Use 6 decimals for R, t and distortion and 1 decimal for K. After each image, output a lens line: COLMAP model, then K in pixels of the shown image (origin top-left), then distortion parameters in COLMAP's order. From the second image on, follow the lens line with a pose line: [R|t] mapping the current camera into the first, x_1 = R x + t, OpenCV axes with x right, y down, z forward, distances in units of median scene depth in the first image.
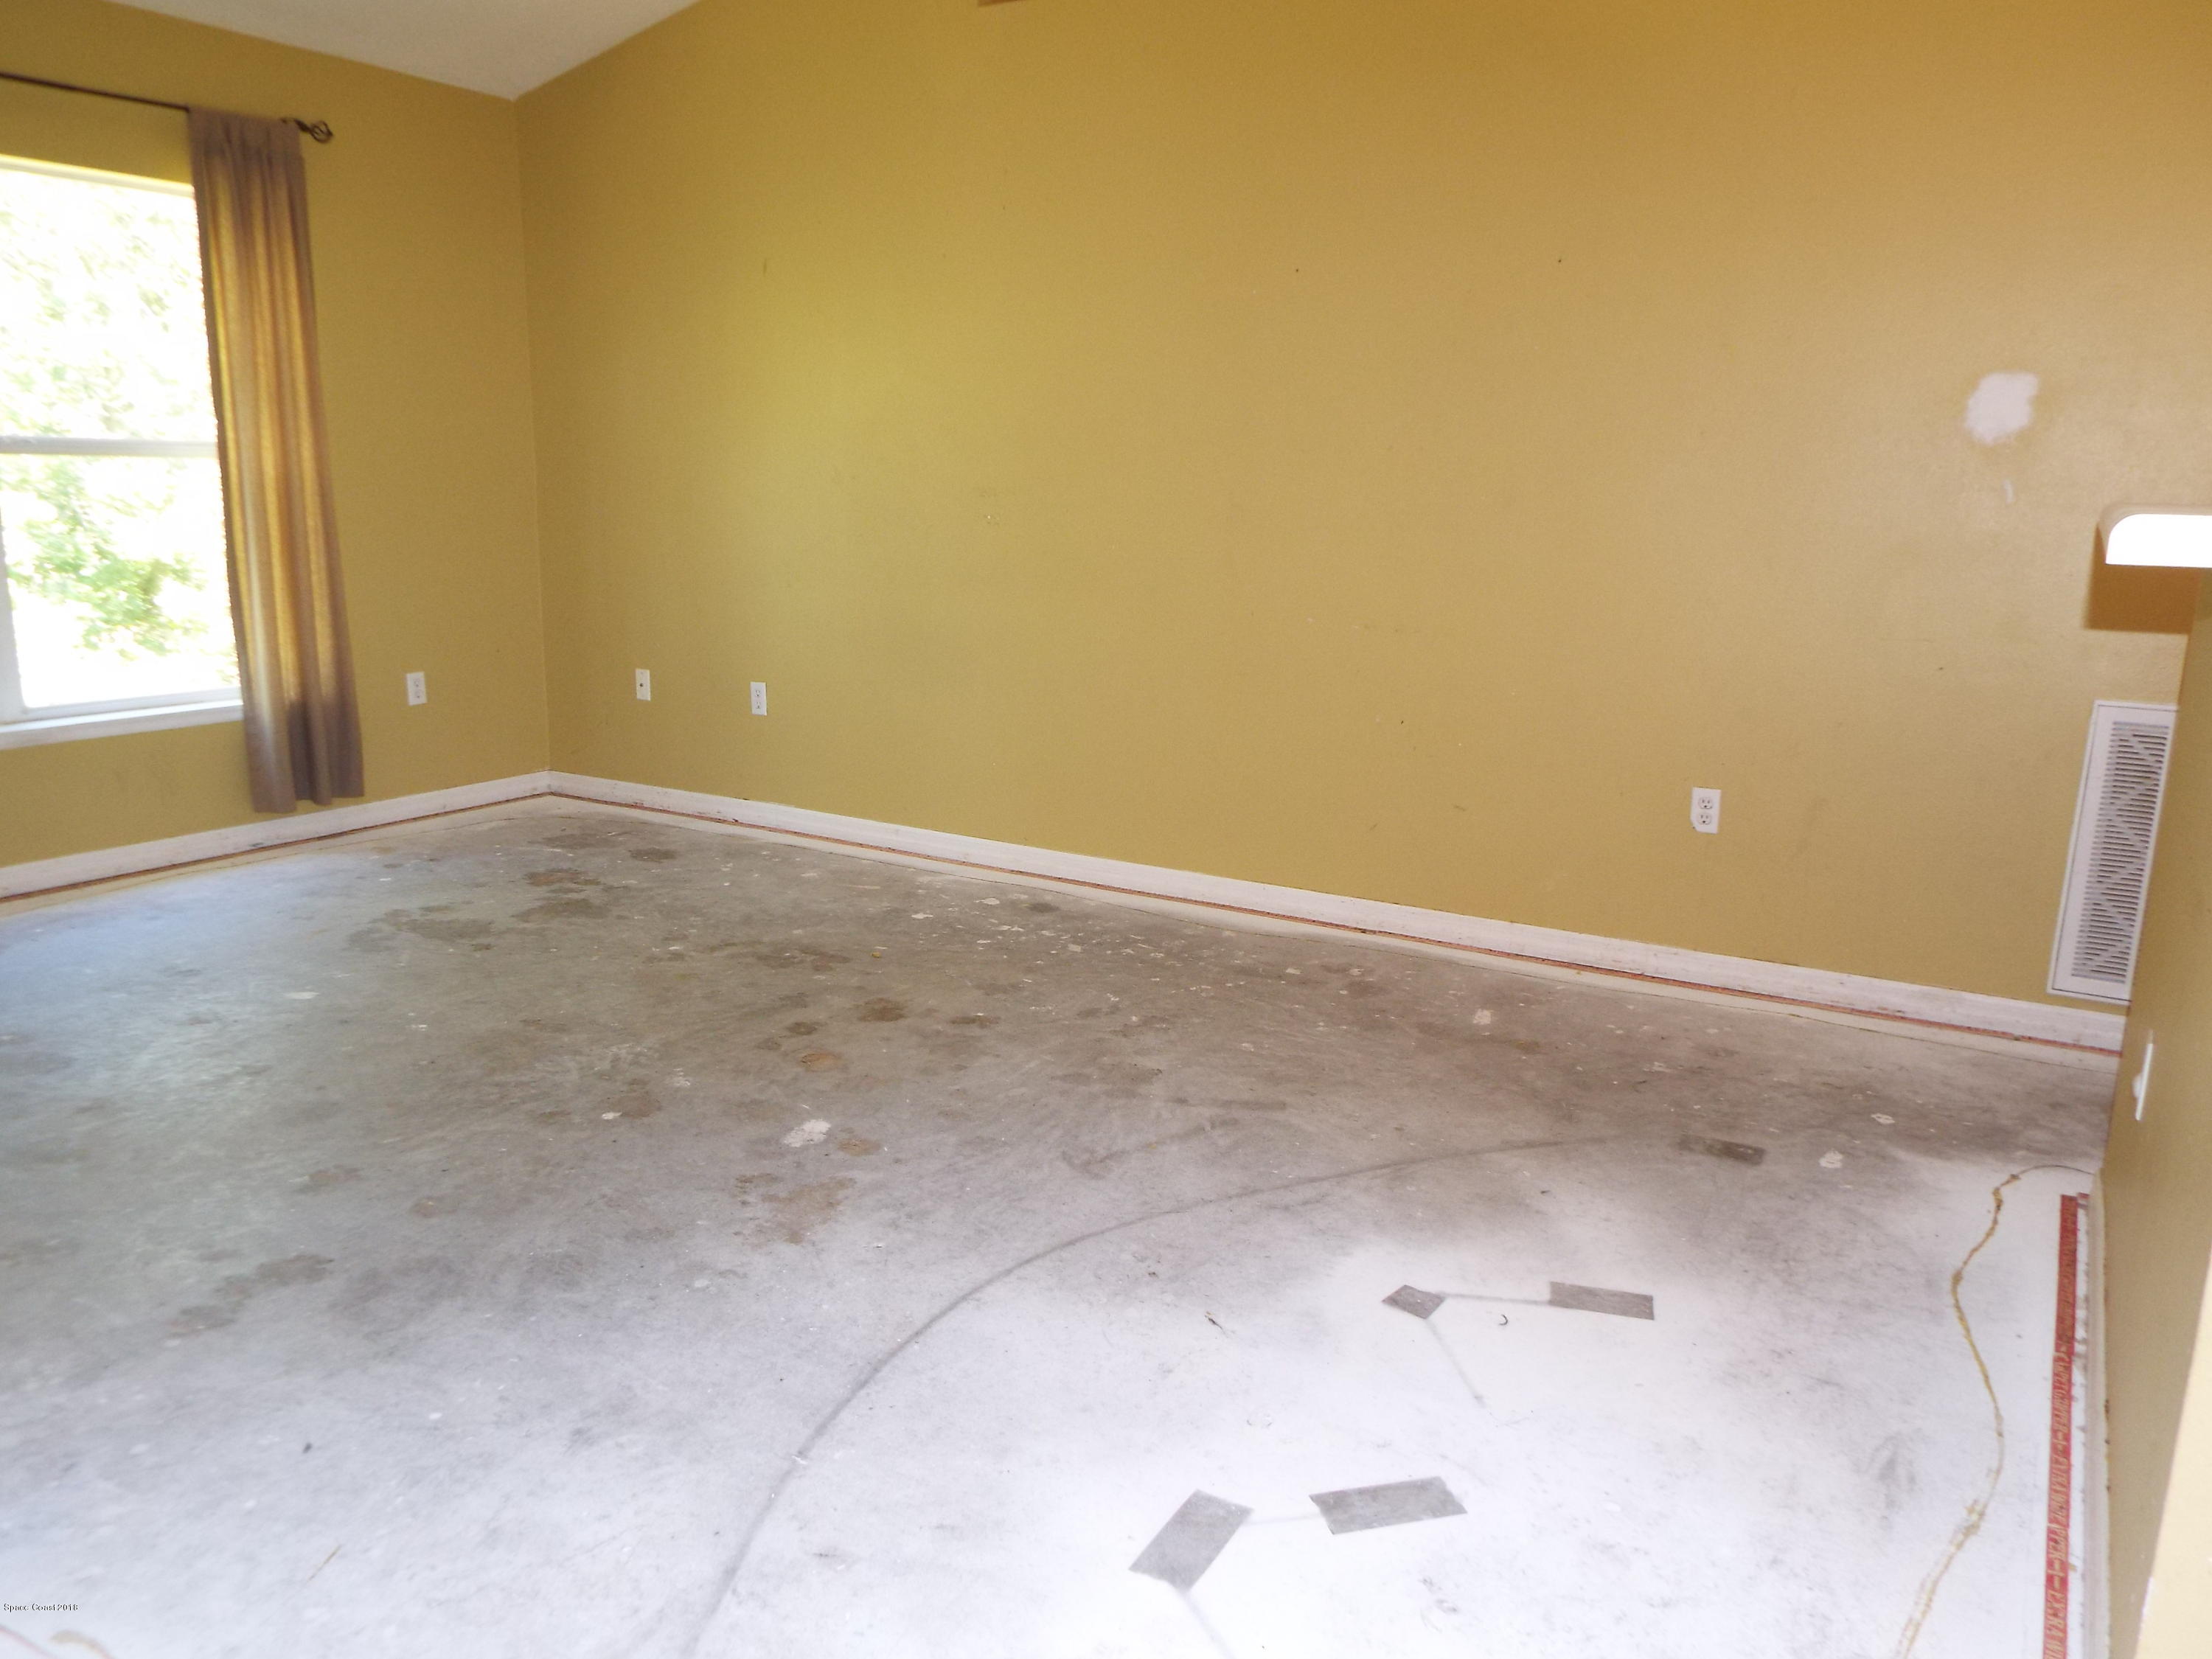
lens RADIAL K [[1610.2, 0, 1106.0], [0, 1610.2, 829.5], [0, 0, 1]] dist [-0.031720, 0.057797]
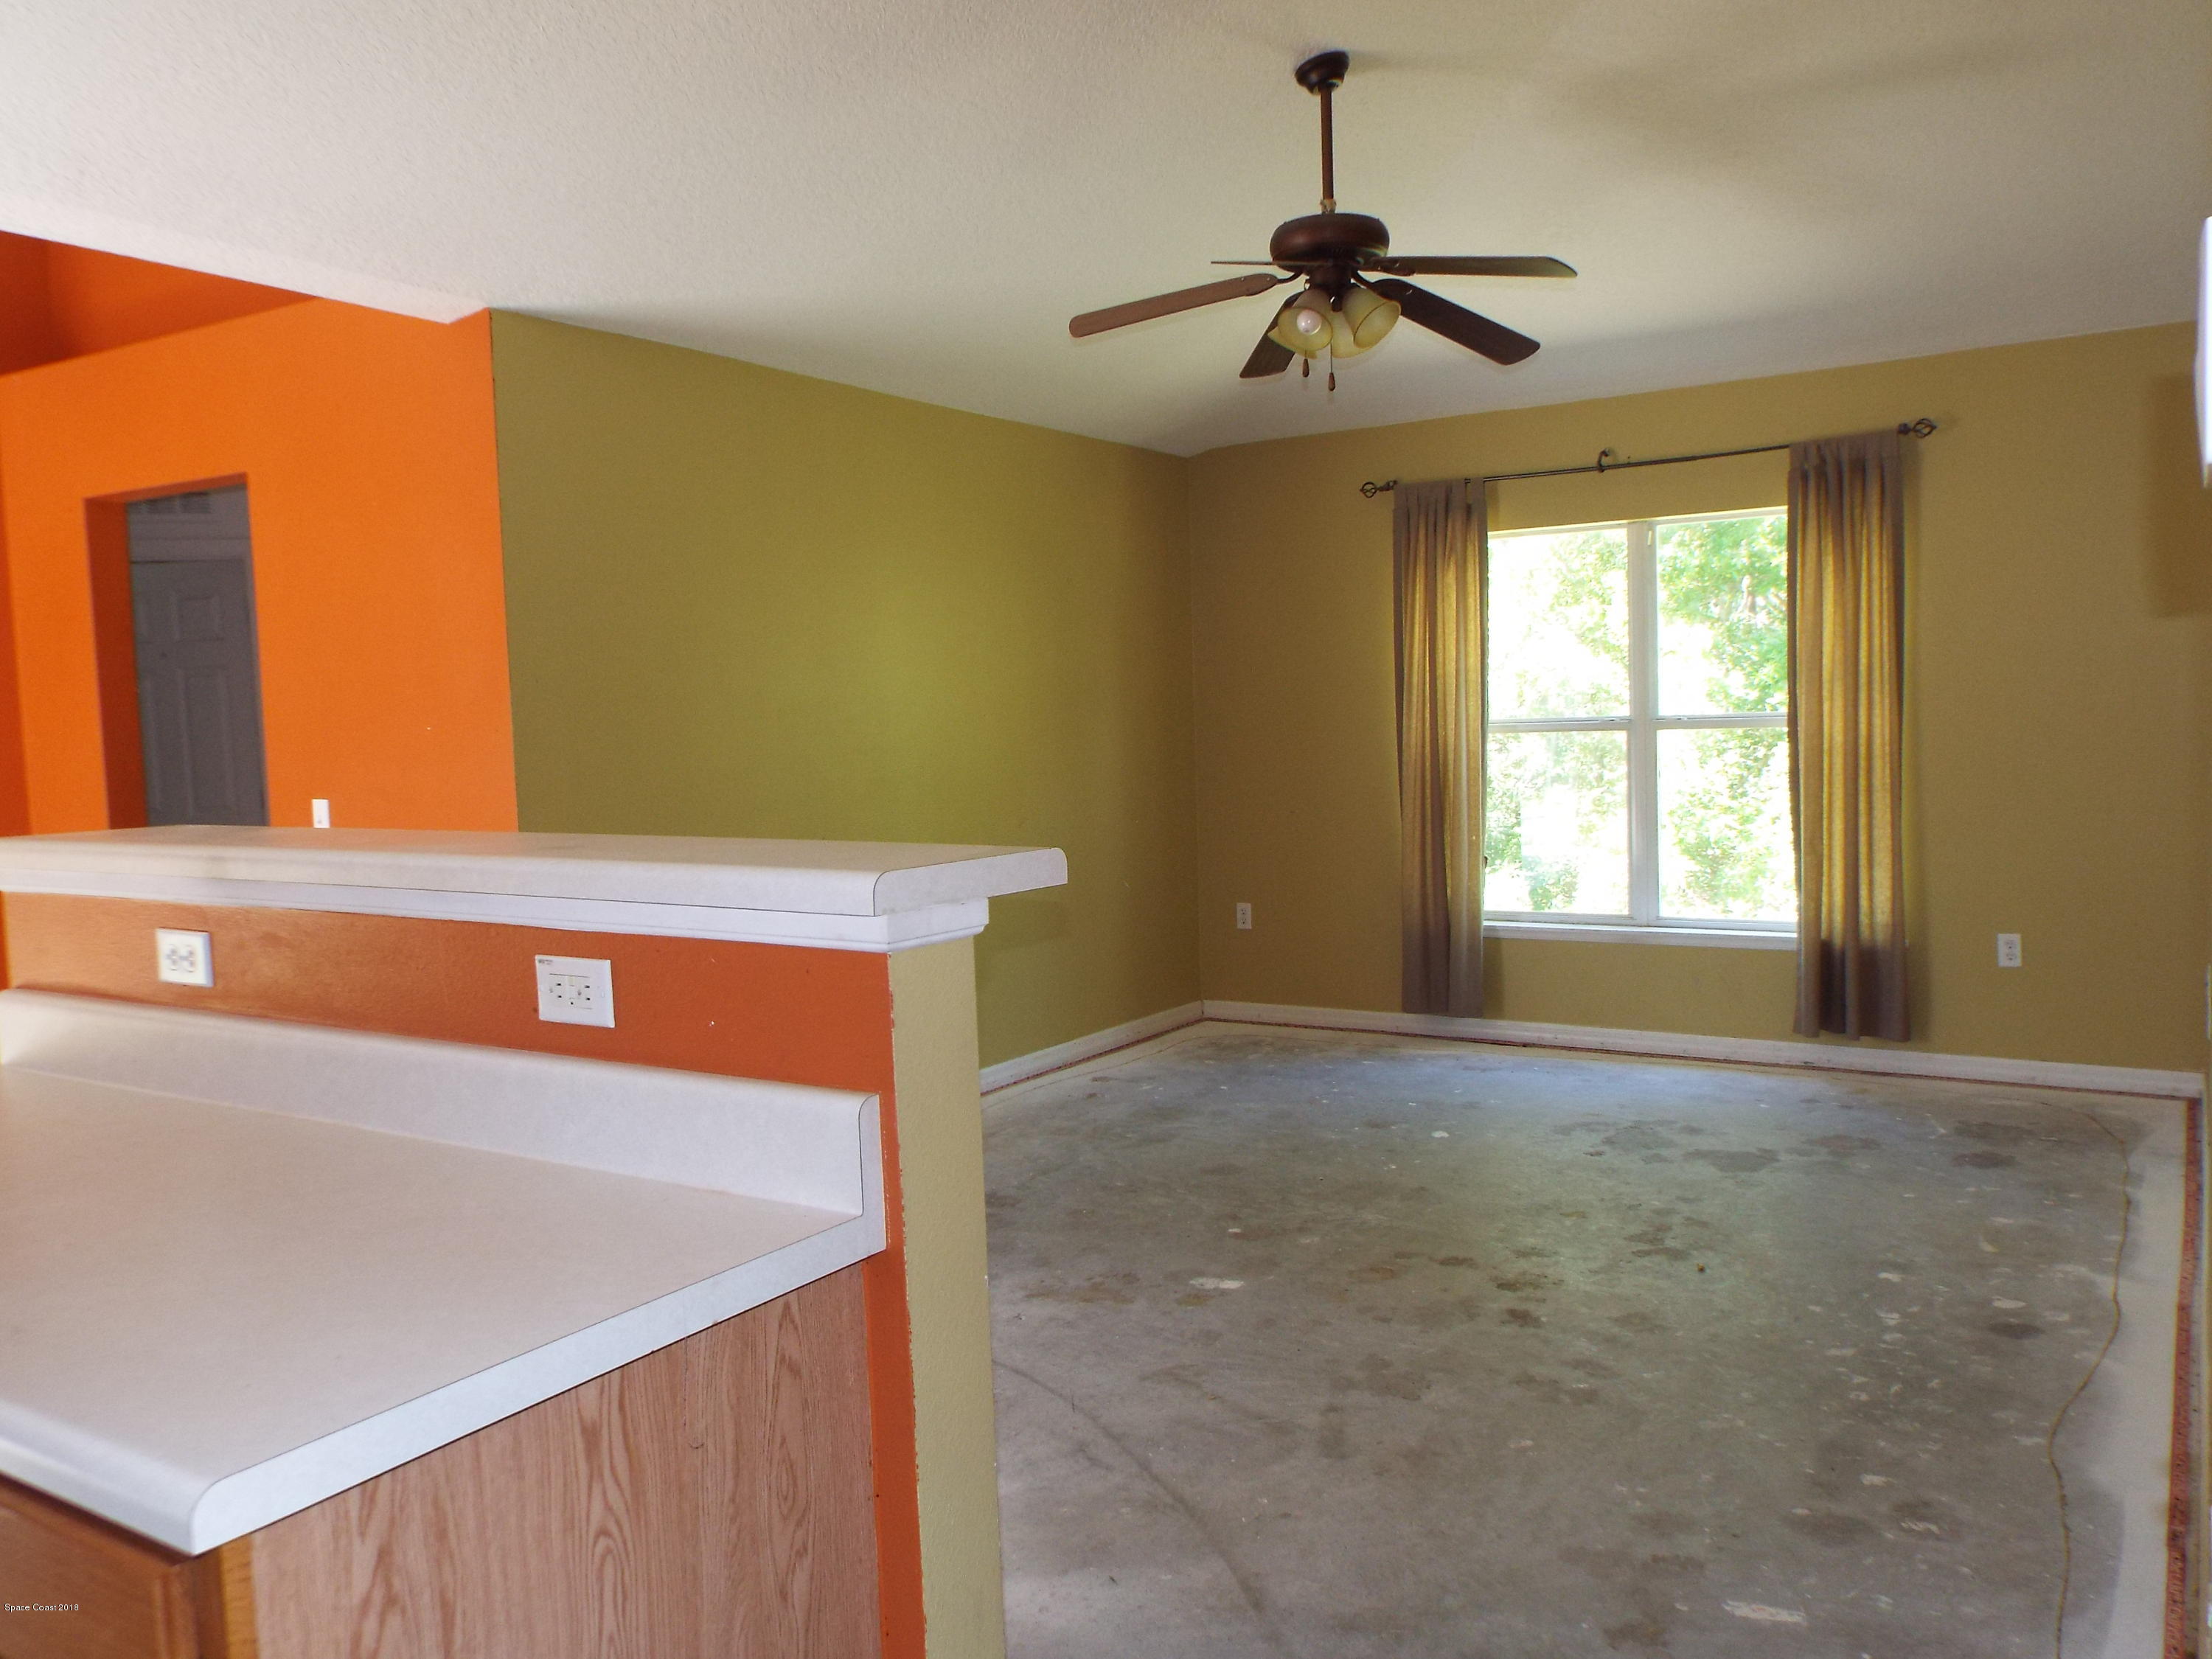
lens RADIAL K [[1665.5, 0, 1106.0], [0, 1665.5, 829.5], [0, 0, 1]] dist [-0.002135, 0.001876]
pose [[-0.033821, 0.049611, -0.998196, 0.971236], [-0.185047, 0.981187, 0.055035, -0.188380], [0.982148, 0.186574, -0.024004, 0.789161]]
